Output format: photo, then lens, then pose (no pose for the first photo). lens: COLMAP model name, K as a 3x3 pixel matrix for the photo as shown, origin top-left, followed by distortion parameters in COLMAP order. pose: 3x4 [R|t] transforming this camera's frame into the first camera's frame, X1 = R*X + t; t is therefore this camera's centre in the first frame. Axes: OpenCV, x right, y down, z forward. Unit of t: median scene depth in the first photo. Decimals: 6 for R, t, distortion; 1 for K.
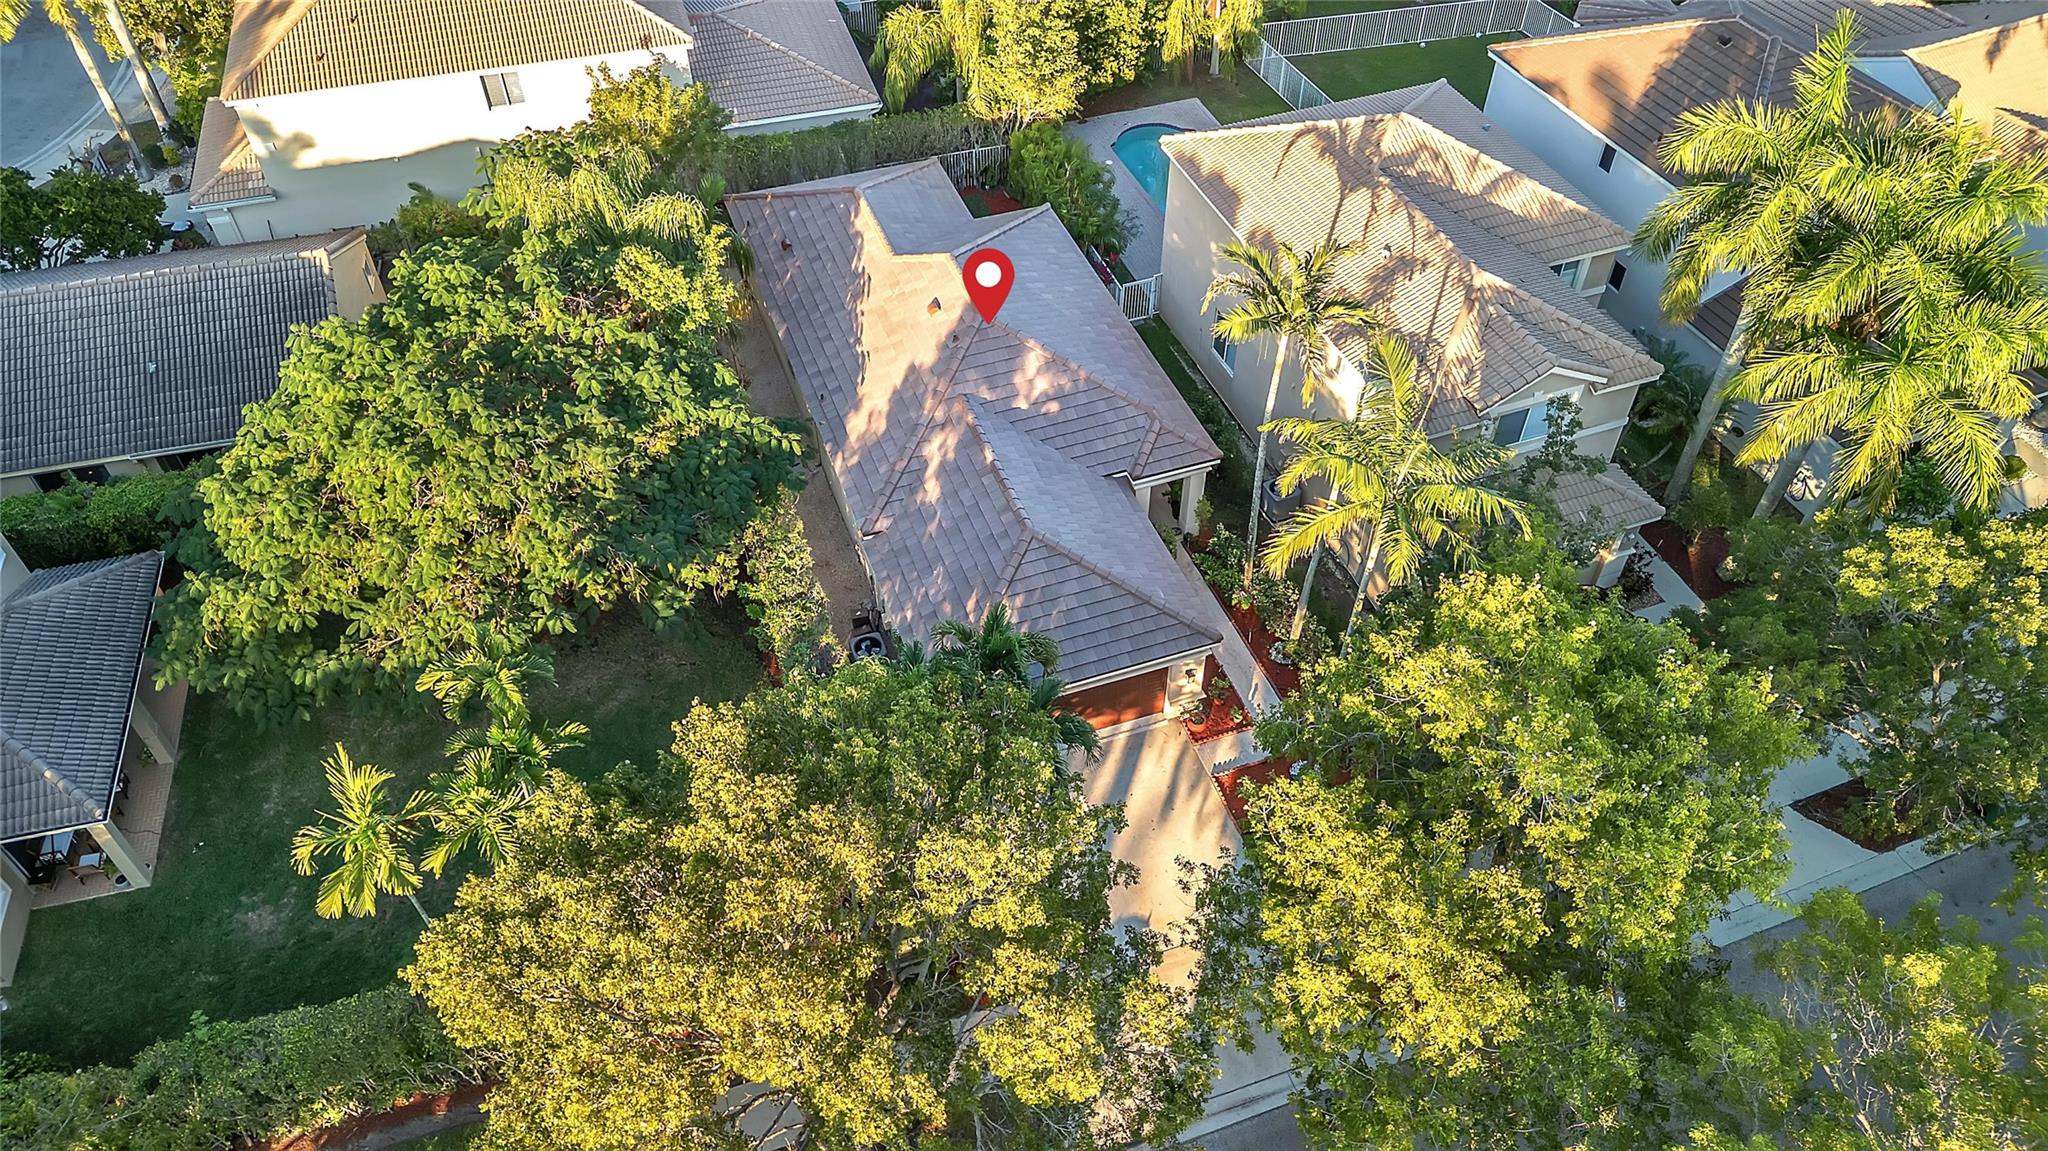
lens RADIAL K [[1344.2, 0, 1020.6], [0, 1344.2, 586.7], [0, 0, 1]] dist [0.016455, -0.005280]
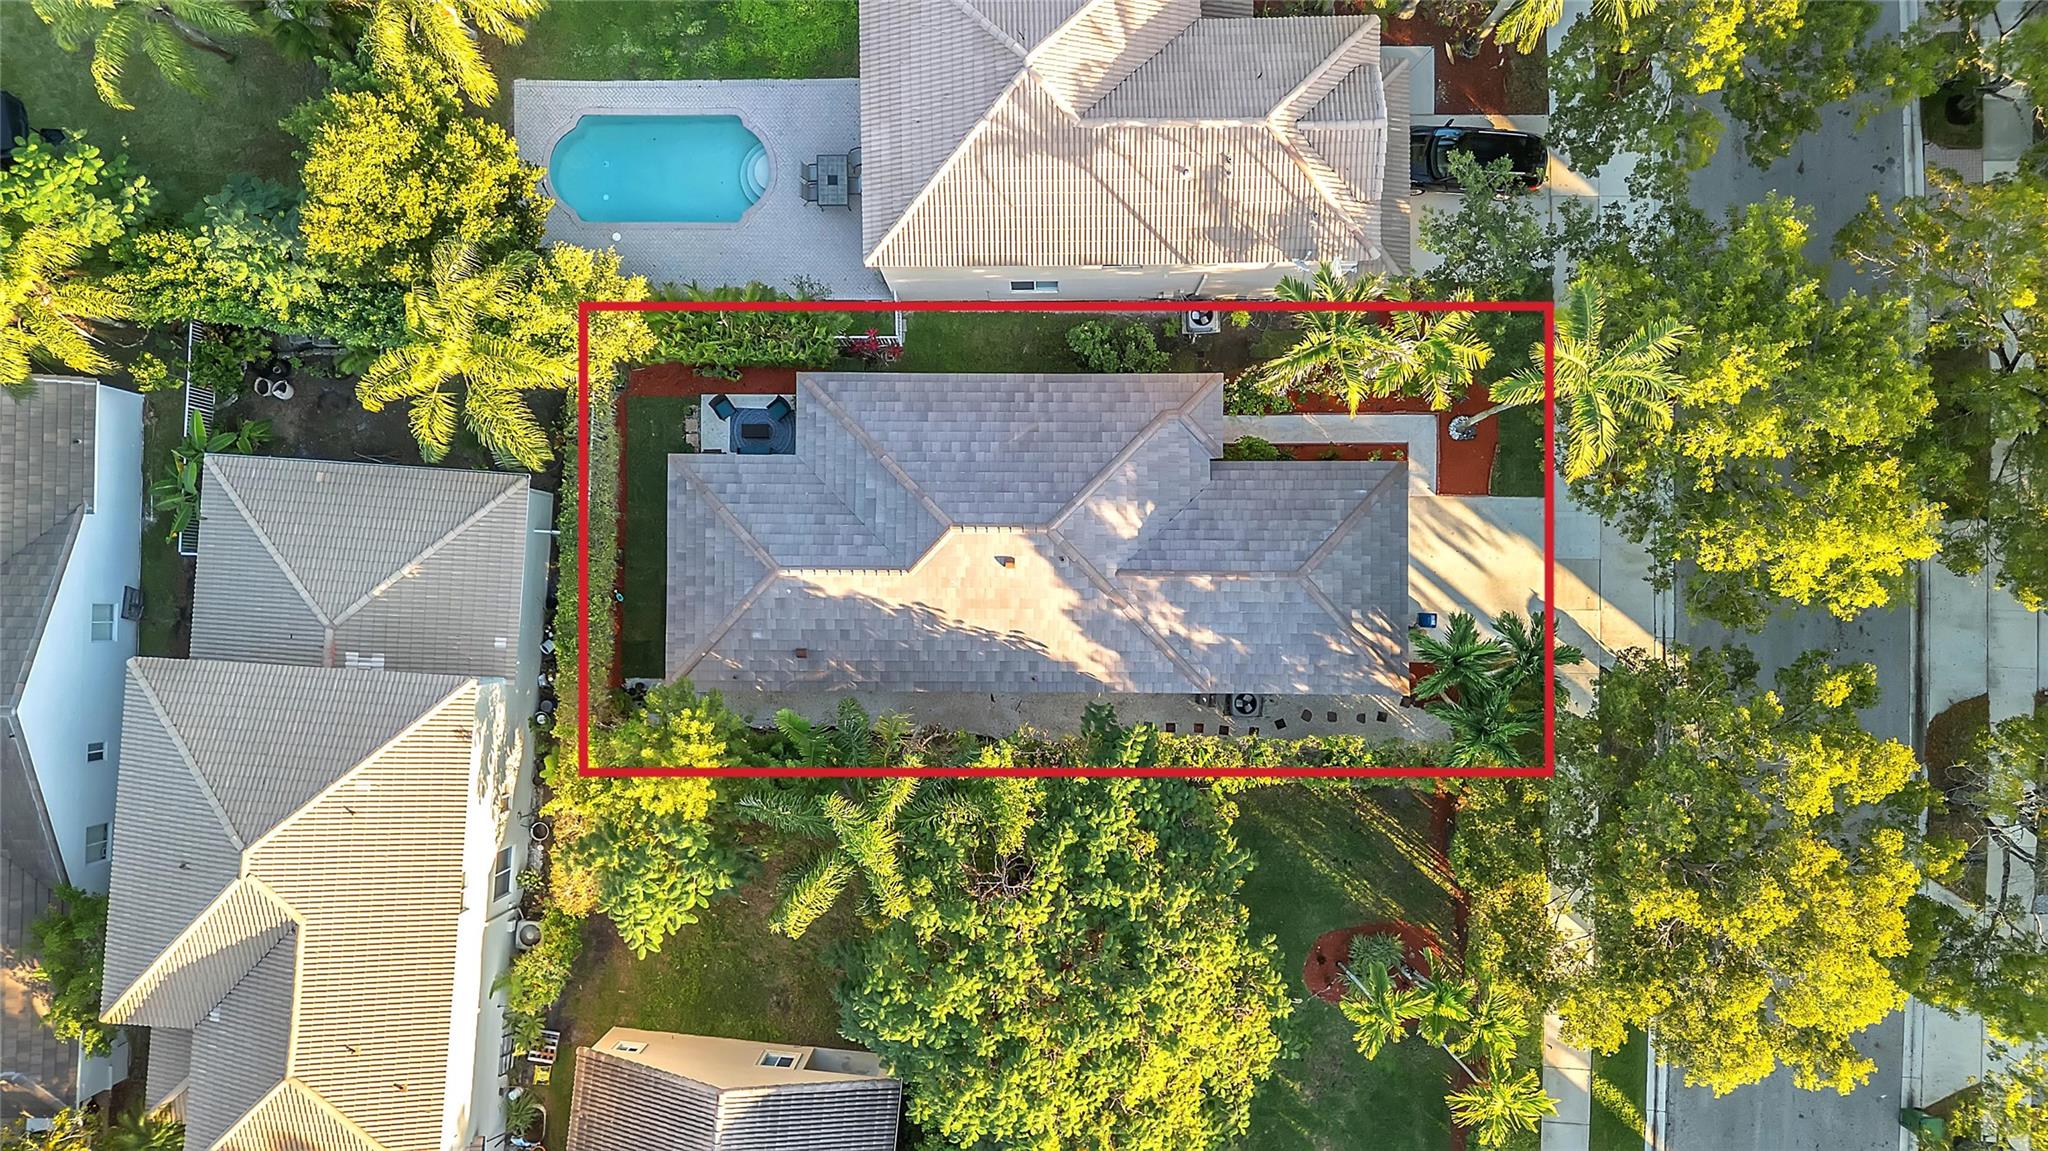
lens RADIAL K [[1344.2, 0, 1020.6], [0, 1344.2, 586.7], [0, 0, 1]] dist [0.016455, -0.005280]
pose [[0.353813, -0.935012, 0.023870, -0.116068], [0.696054, 0.280265, 0.661030, -1.036944], [-0.624761, -0.217266, 0.749980, 0.208462]]
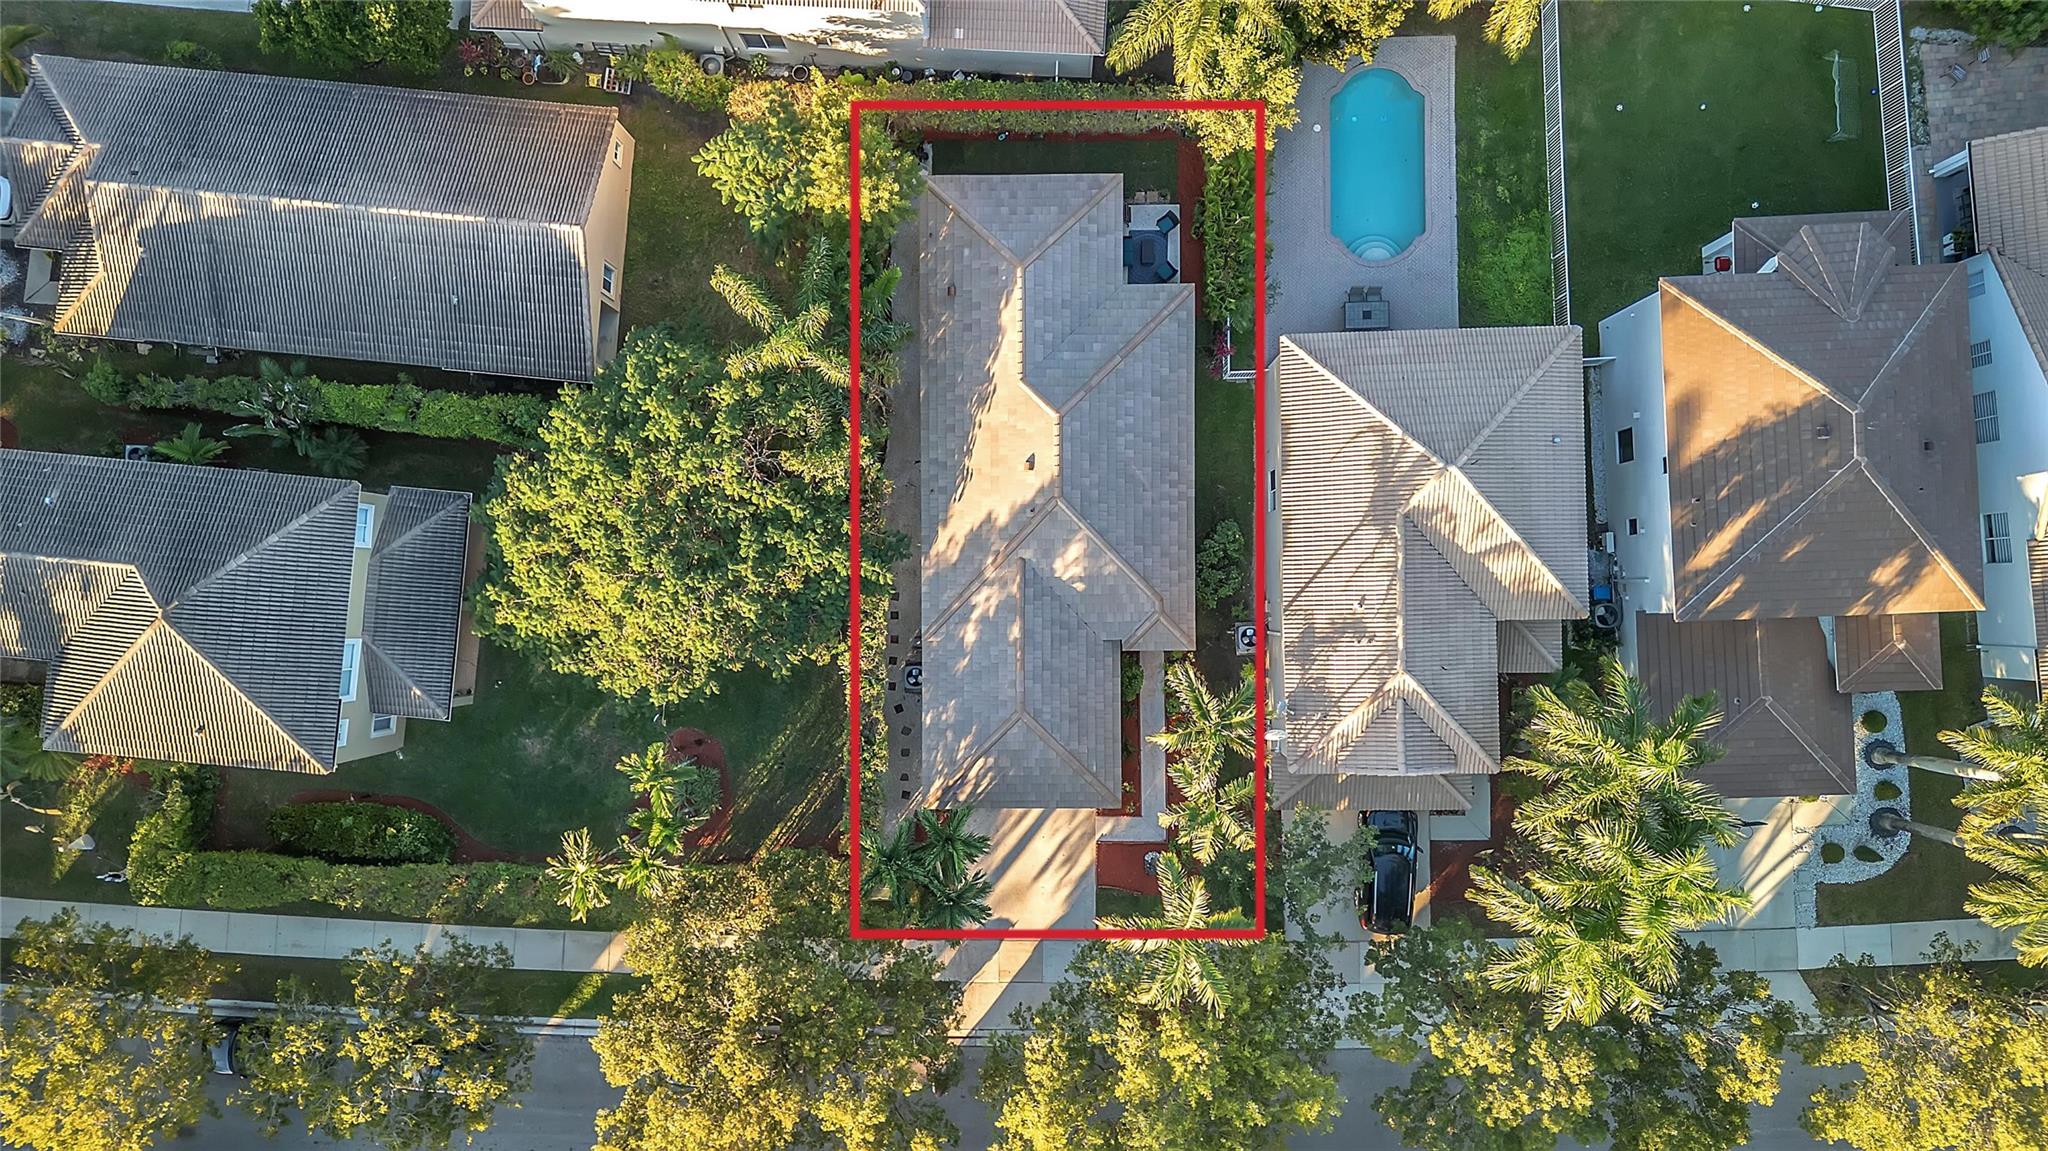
lens RADIAL K [[1344.2, 0, 1020.6], [0, 1344.2, 586.7], [0, 0, 1]] dist [0.016455, -0.005280]
pose [[0.938823, 0.344246, -0.010265, -0.019100], [-0.247812, 0.695928, 0.673998, -1.117404], [0.239165, -0.630221, 0.738662, -0.009440]]
